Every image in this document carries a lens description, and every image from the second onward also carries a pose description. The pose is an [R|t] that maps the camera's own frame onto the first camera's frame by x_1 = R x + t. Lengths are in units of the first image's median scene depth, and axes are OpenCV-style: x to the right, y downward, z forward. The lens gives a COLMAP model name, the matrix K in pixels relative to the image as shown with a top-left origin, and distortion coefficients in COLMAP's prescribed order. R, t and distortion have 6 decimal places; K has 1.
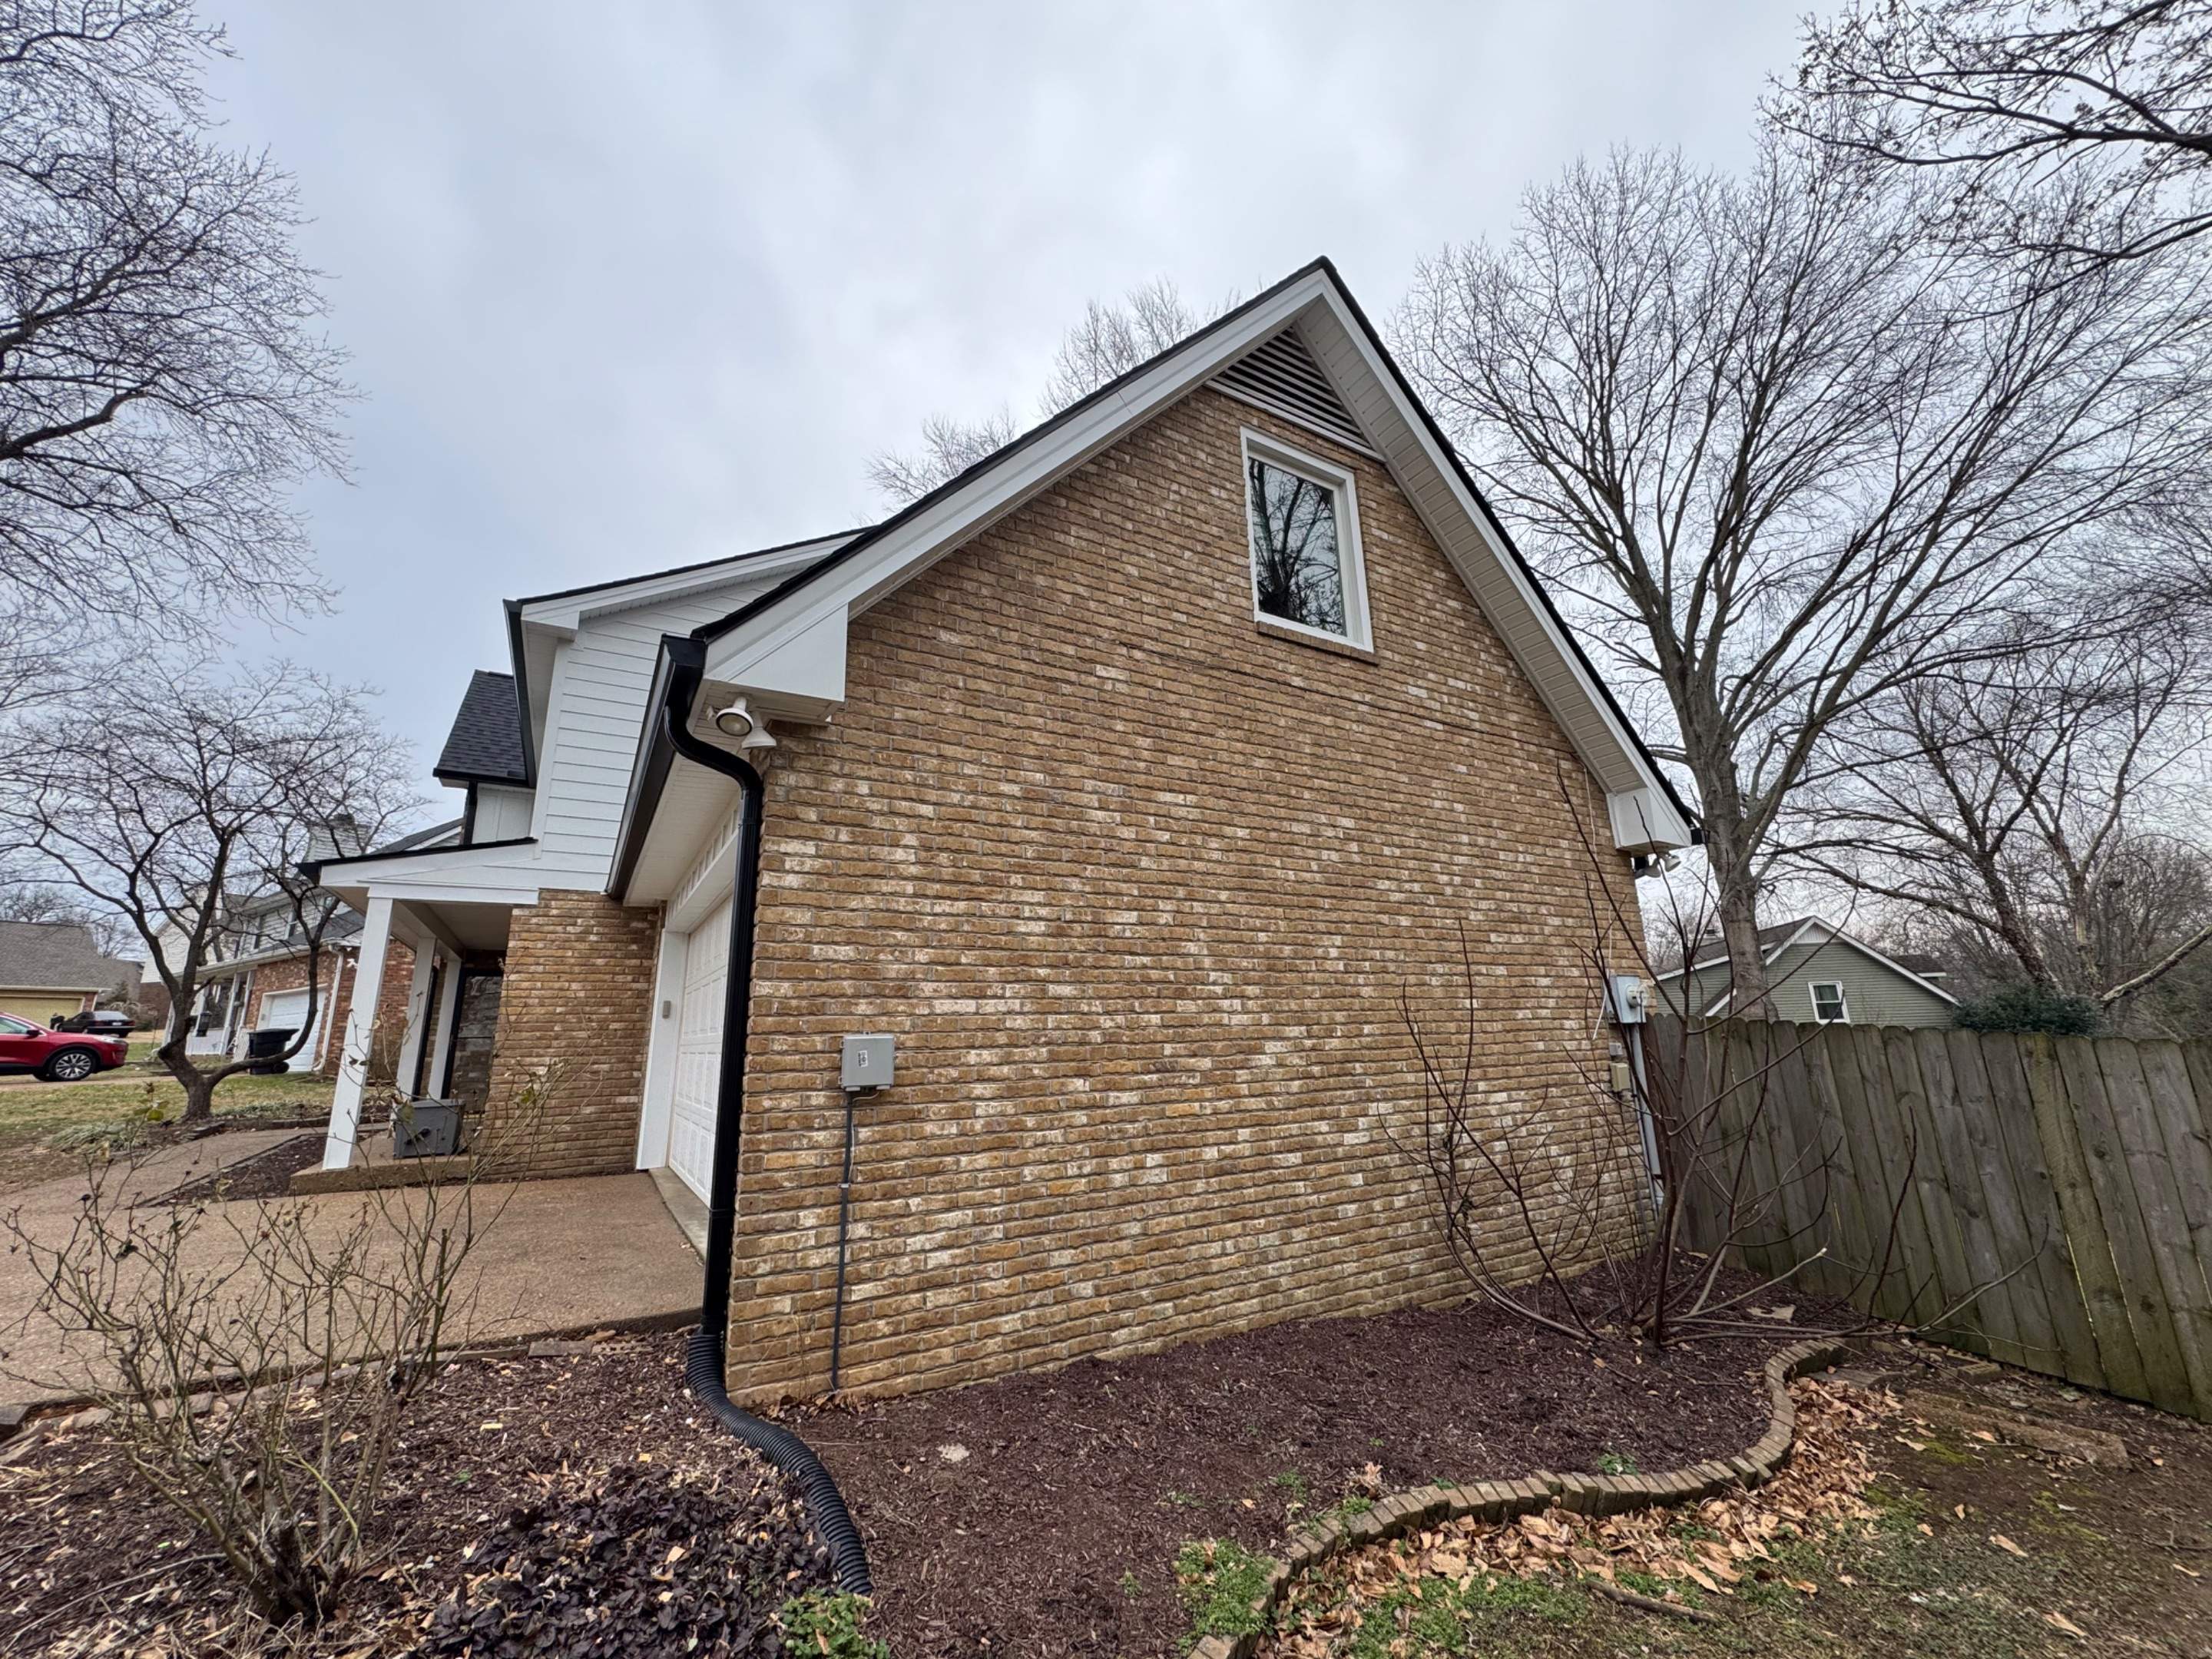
lens RADIAL K [[885.1, 0, 1105.4], [0, 885.1, 819.1], [0, 0, 1]] dist [-0.003638, -0.000294]
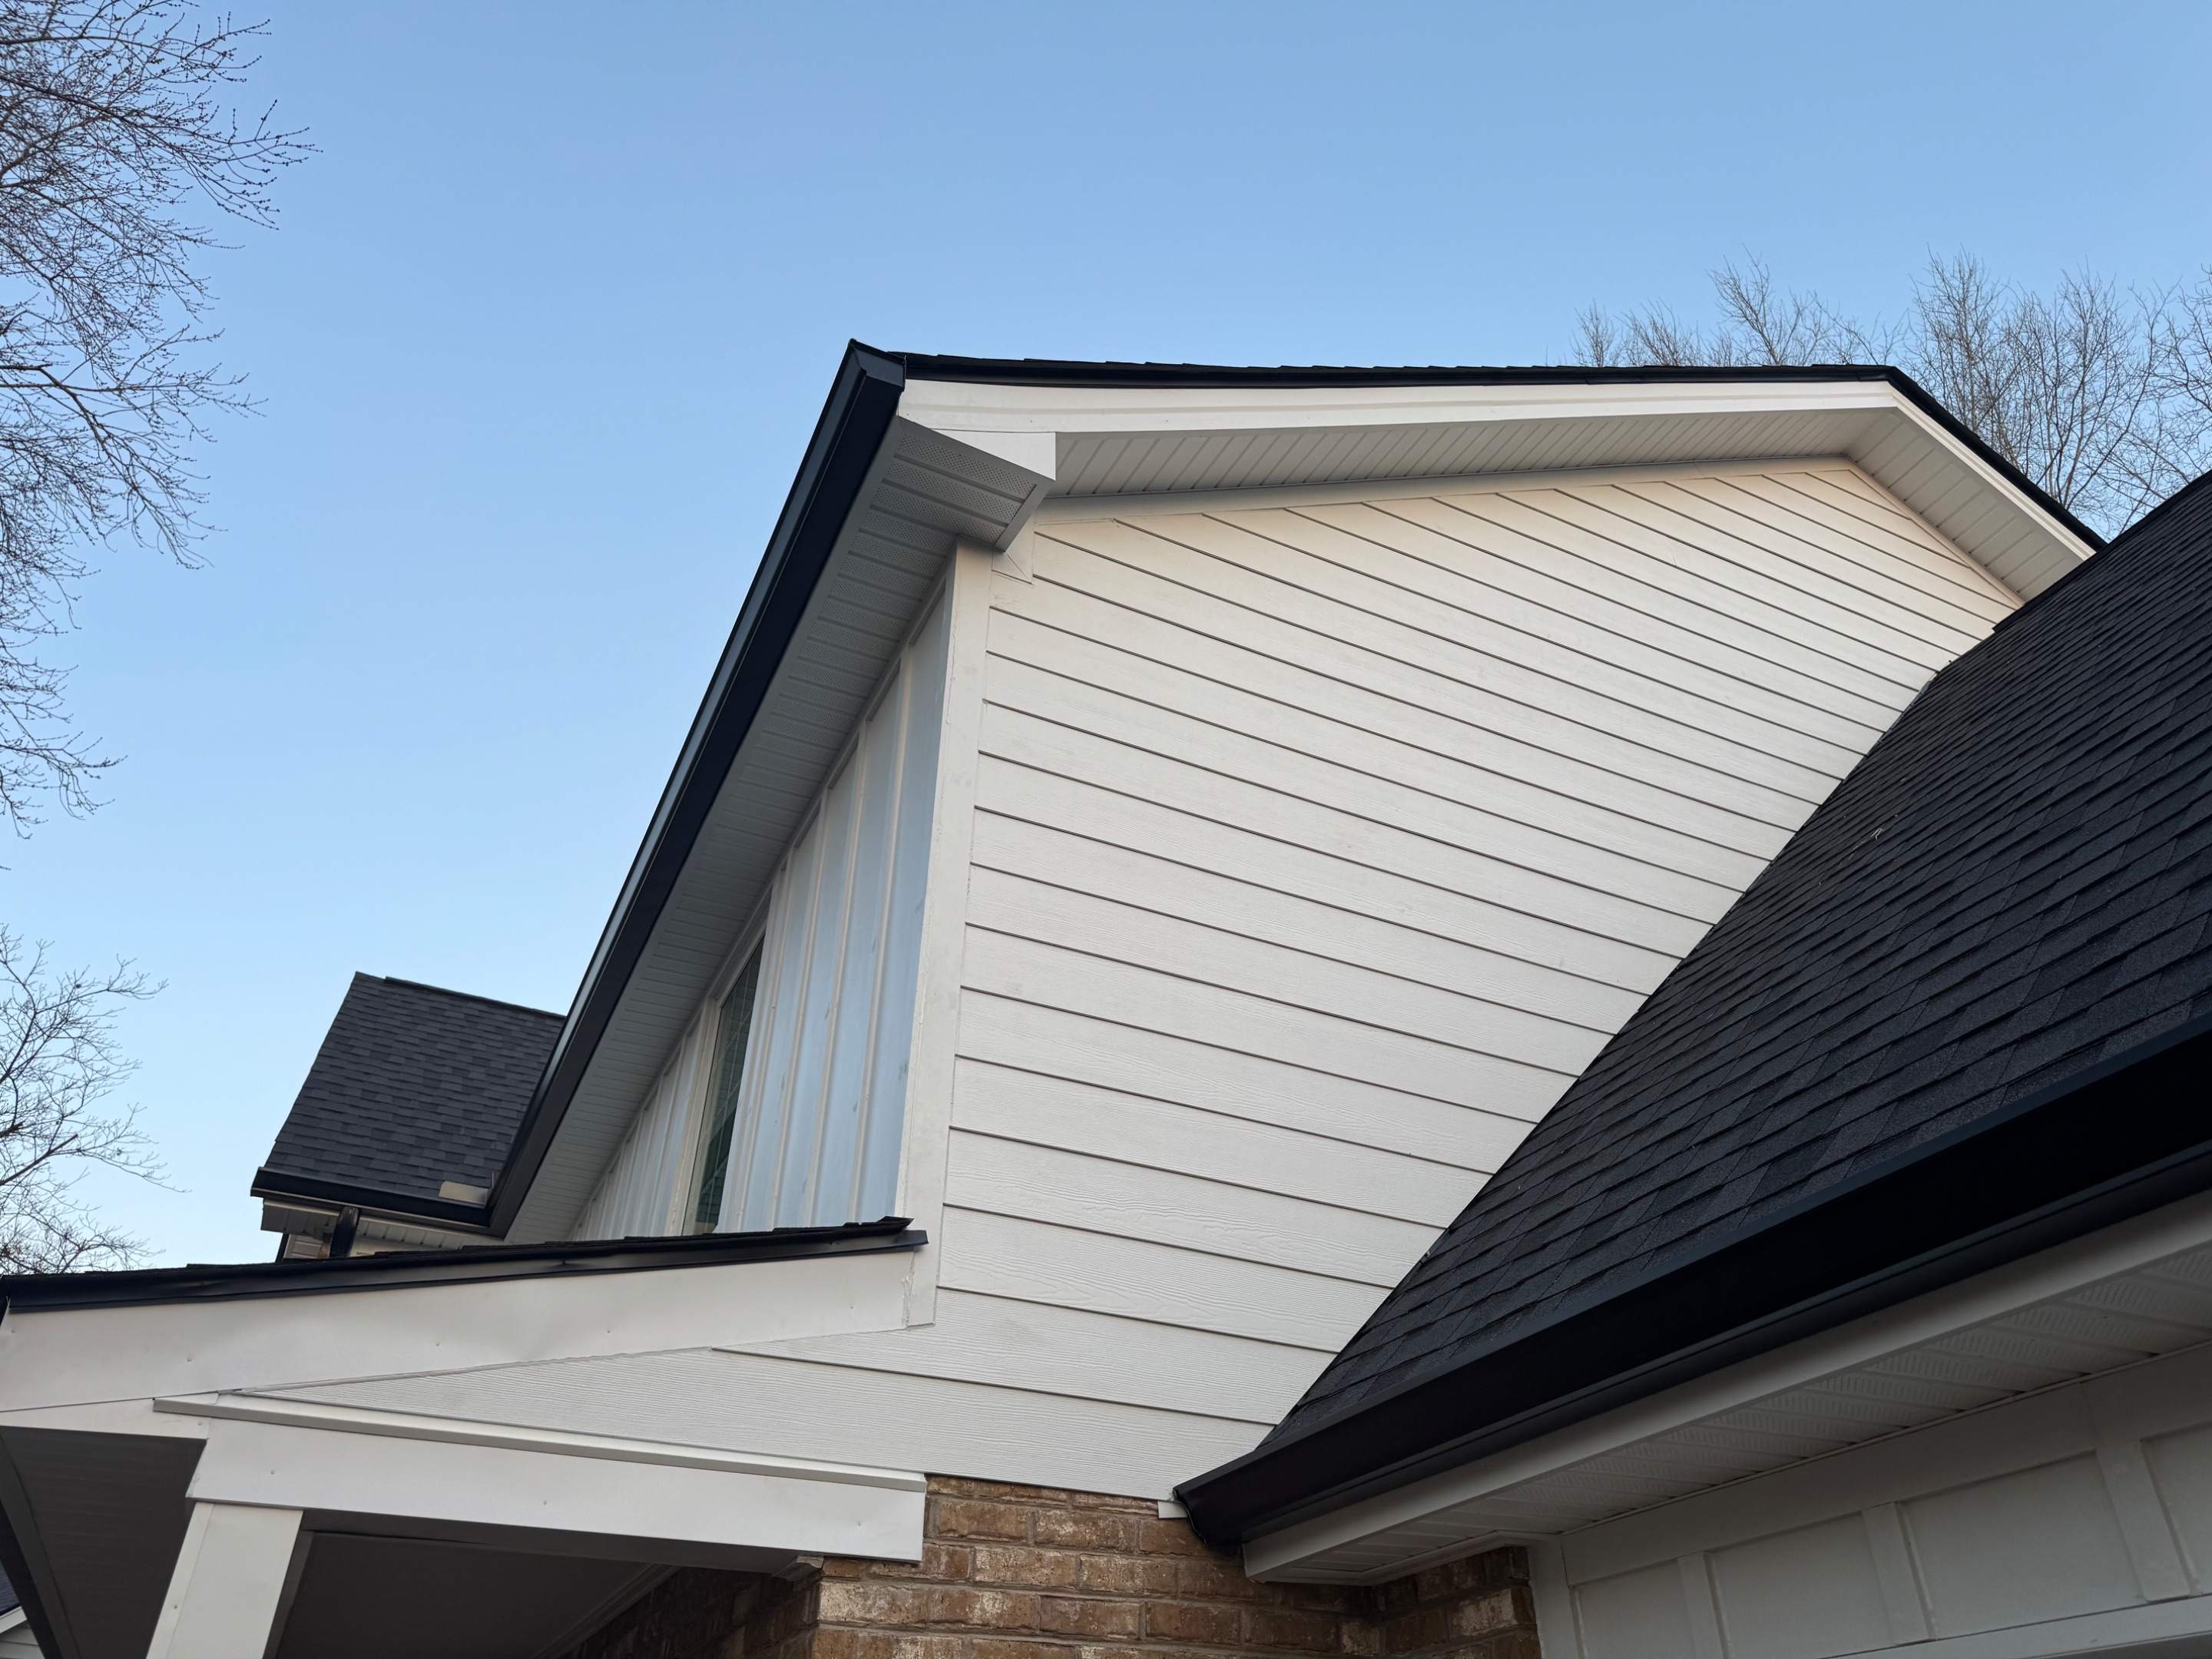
lens RADIAL K [[1556.3, 0, 1110.9], [0, 1556.3, 833.6], [0, 0, 1]] dist [0.059267, -0.073397]
pose [[0.995834, -0.023321, -0.088147, -0.554327], [-0.010064, 0.932720, -0.360462, 0.069437], [0.090623, 0.359848, 0.928600, 0.601514]]
